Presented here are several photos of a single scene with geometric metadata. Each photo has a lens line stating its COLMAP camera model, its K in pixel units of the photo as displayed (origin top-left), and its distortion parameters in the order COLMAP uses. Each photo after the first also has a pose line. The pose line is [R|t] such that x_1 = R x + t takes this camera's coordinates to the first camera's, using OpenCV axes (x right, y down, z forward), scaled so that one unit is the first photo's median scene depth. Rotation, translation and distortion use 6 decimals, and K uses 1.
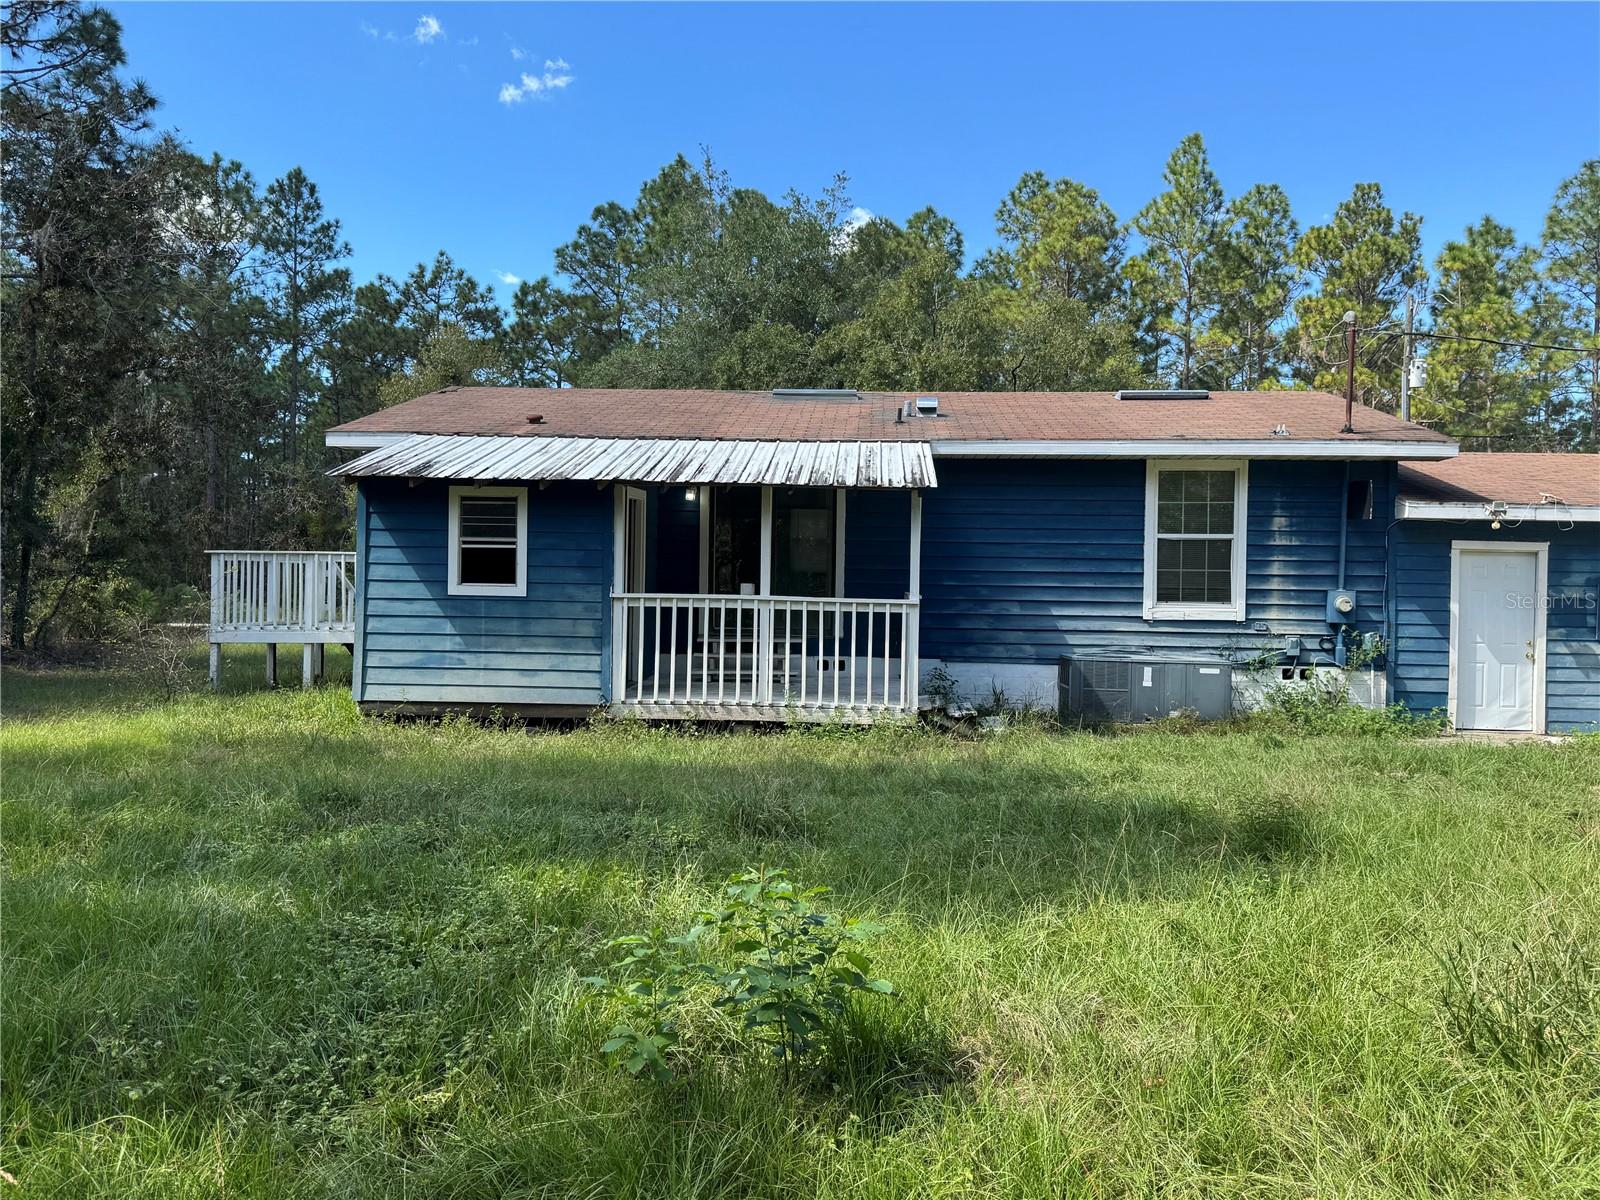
lens RADIAL K [[1253.4, 0, 787.4], [0, 1253.4, 592.7], [0, 0, 1]] dist [0.069320, -0.093400]
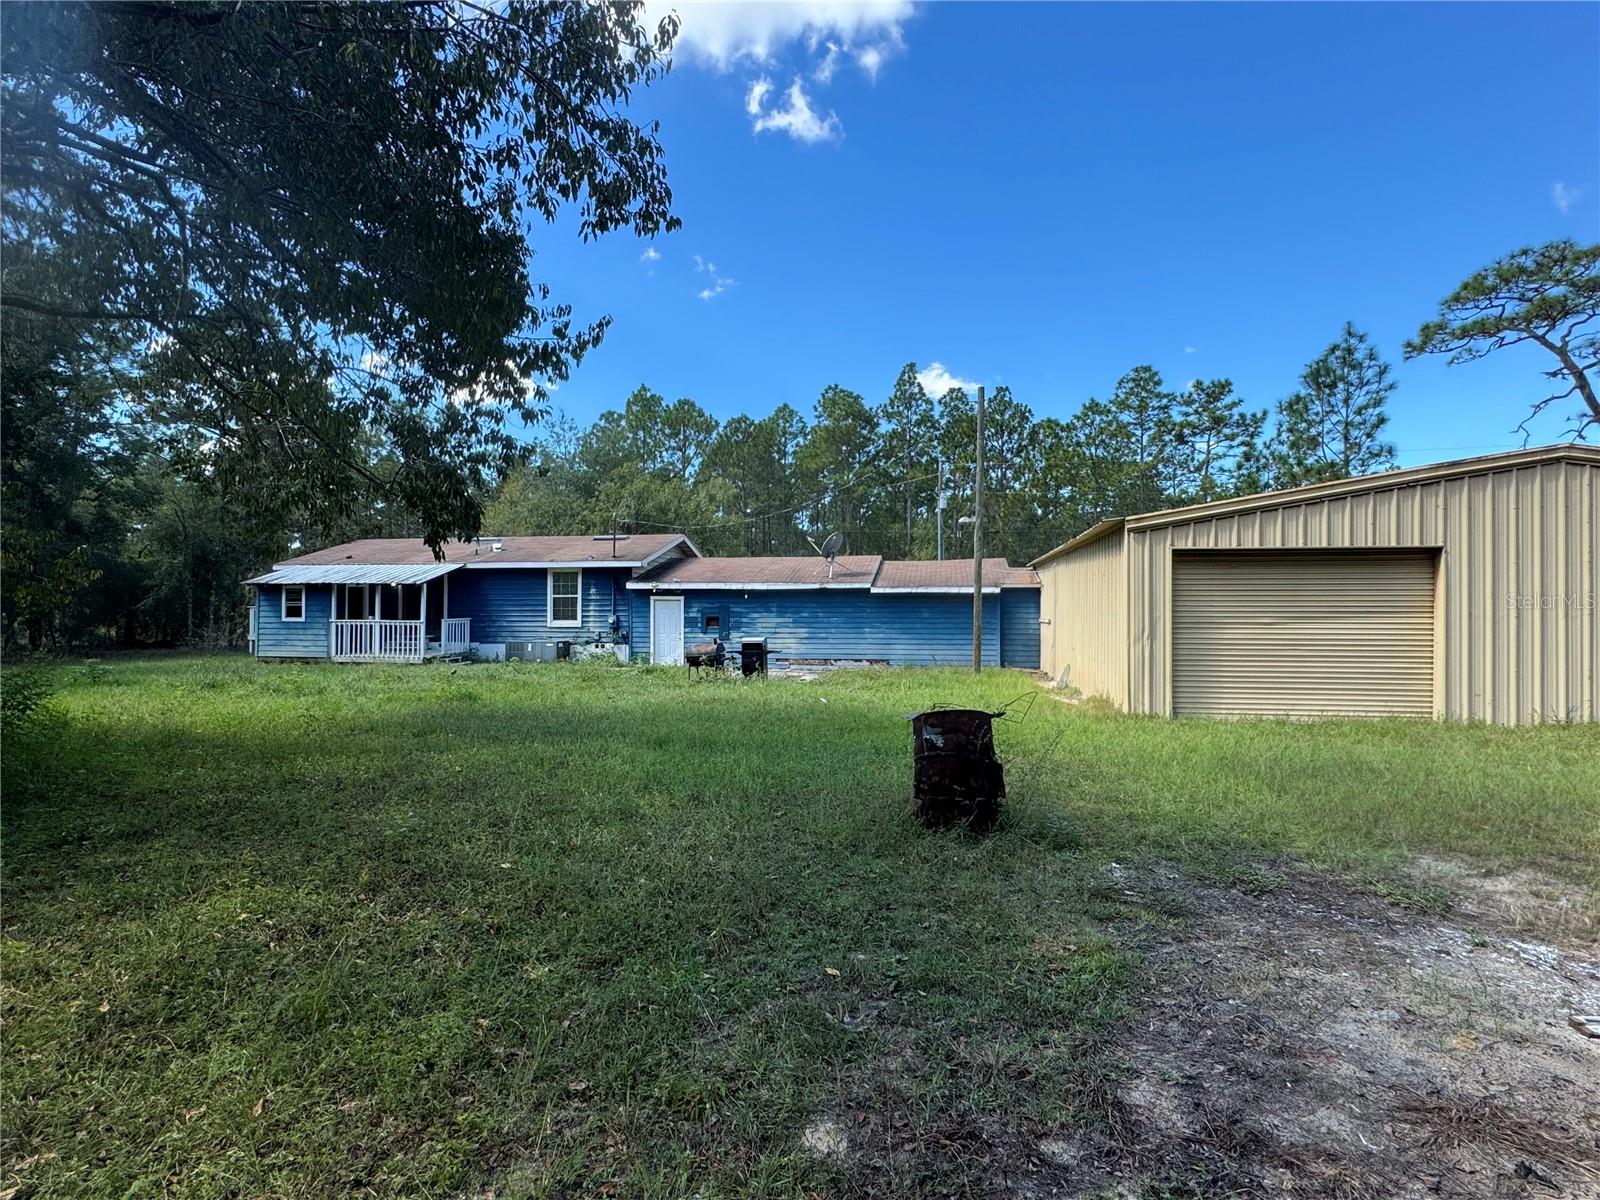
lens RADIAL K [[840.0, 0, 802.2], [0, 840.0, 601.7], [0, 0, 1]] dist [-0.006349, 0.002591]
pose [[0.992375, -0.015688, -0.122250, 1.152197], [0.013685, 0.999758, -0.017203, 0.006182], [0.122490, 0.015399, 0.992350, -0.806388]]
